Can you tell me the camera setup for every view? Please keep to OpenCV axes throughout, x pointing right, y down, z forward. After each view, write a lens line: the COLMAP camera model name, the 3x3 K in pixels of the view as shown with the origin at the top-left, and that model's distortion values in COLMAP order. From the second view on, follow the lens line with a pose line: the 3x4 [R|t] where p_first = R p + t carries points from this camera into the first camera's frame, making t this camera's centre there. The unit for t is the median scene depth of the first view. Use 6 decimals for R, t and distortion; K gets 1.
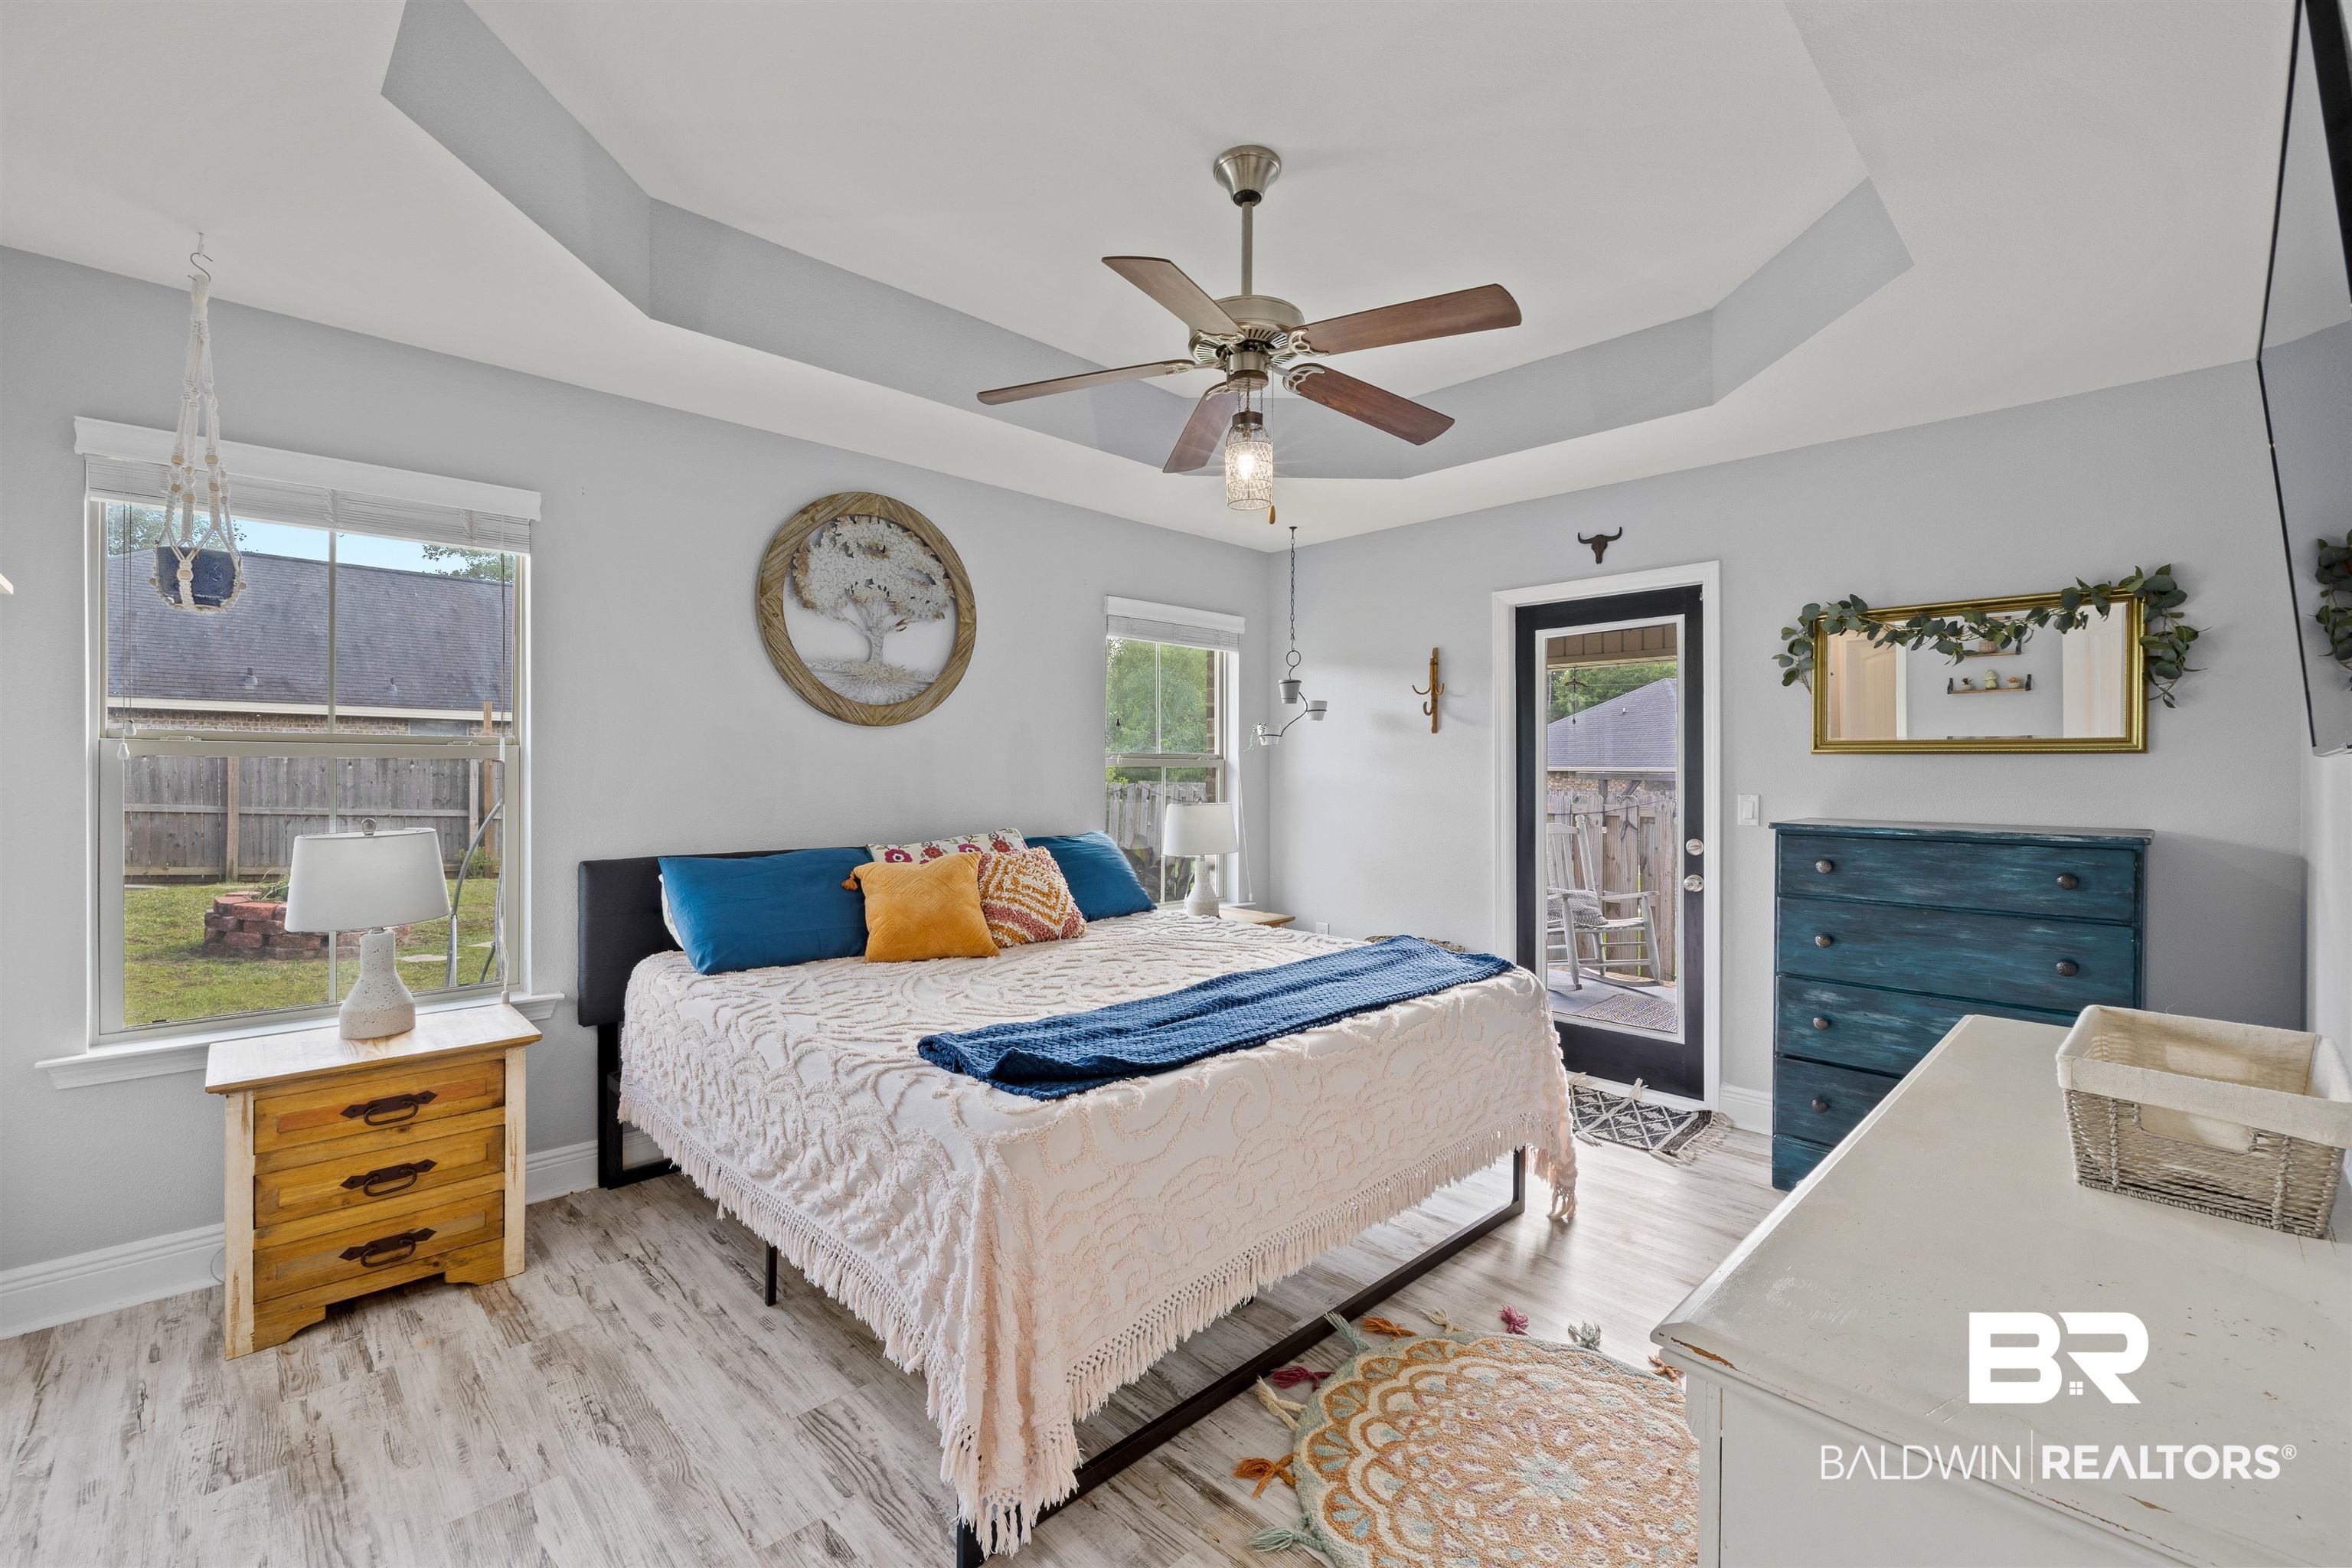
lens RADIAL K [[985.3, 0, 1180.3], [0, 985.3, 773.6], [0, 0, 1]] dist [-0.000452, 0.000007]
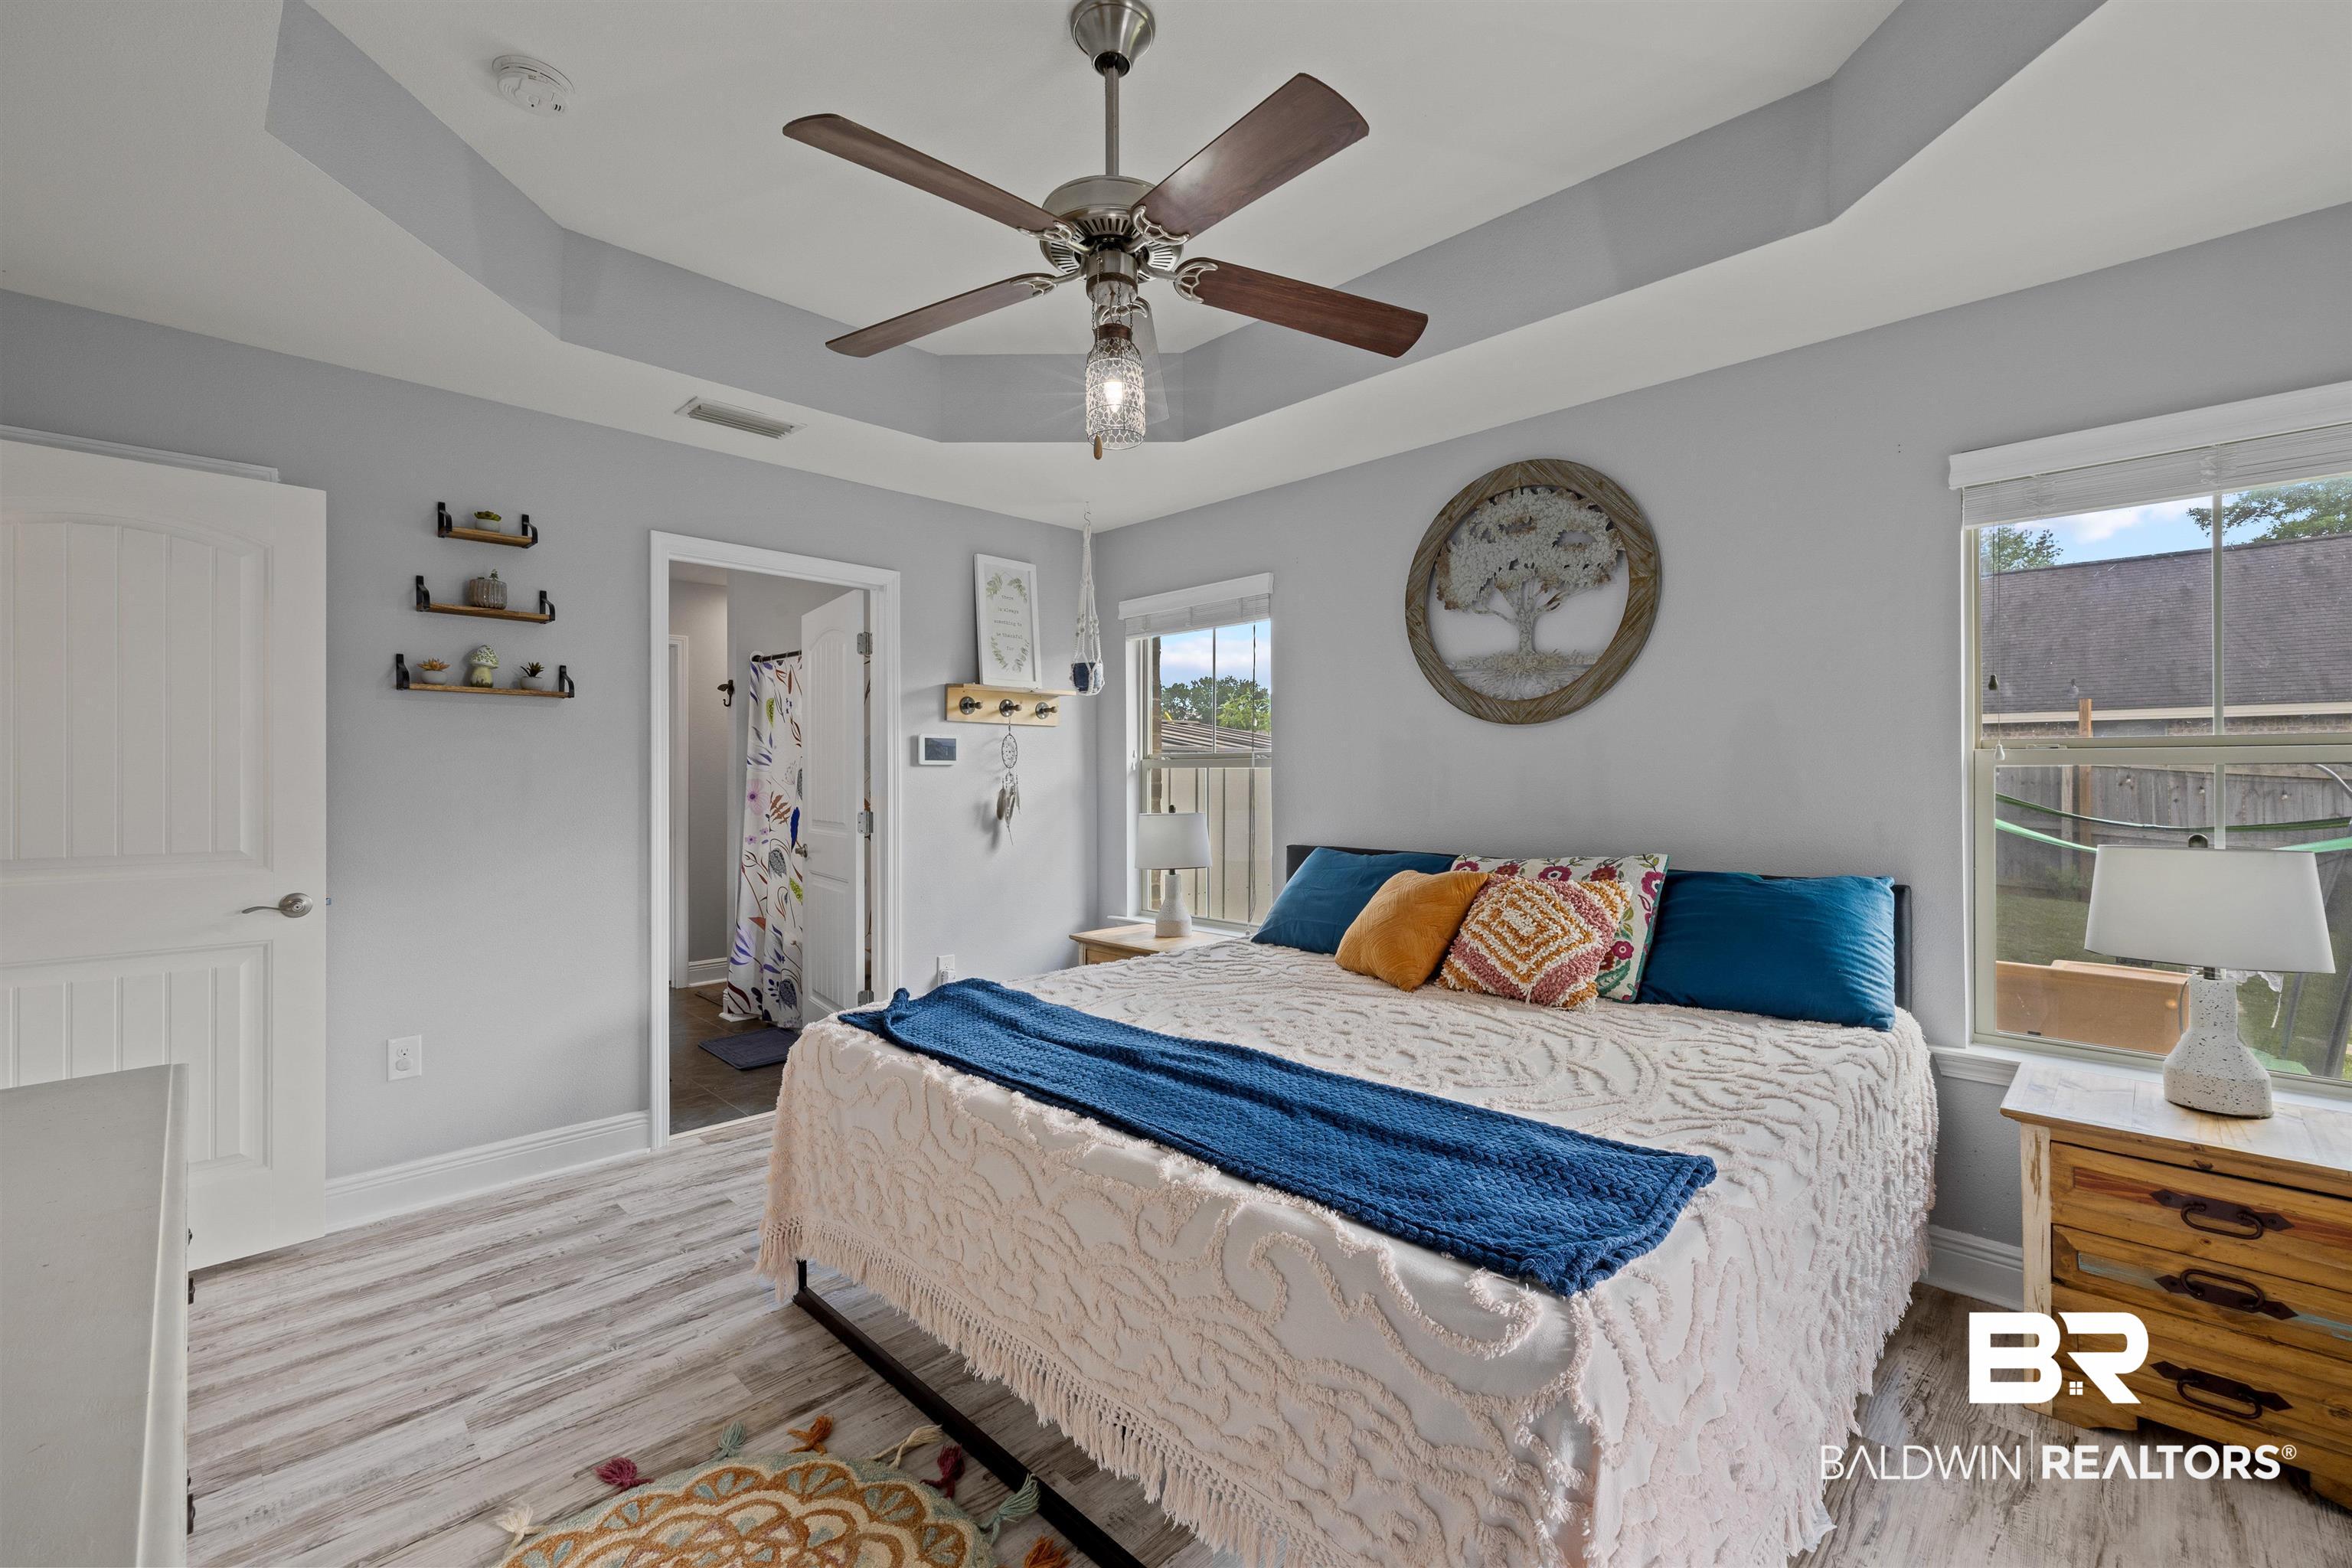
lens RADIAL K [[985.3, 0, 1186.6], [0, 985.3, 774.0], [0, 0, 1]] dist [-0.000452, 0.000007]
pose [[0.018785, -0.004047, -0.999815, 0.579426], [-0.003515, 0.999985, -0.004113, 0.001689], [0.999817, 0.003591, 0.018771, 0.693255]]
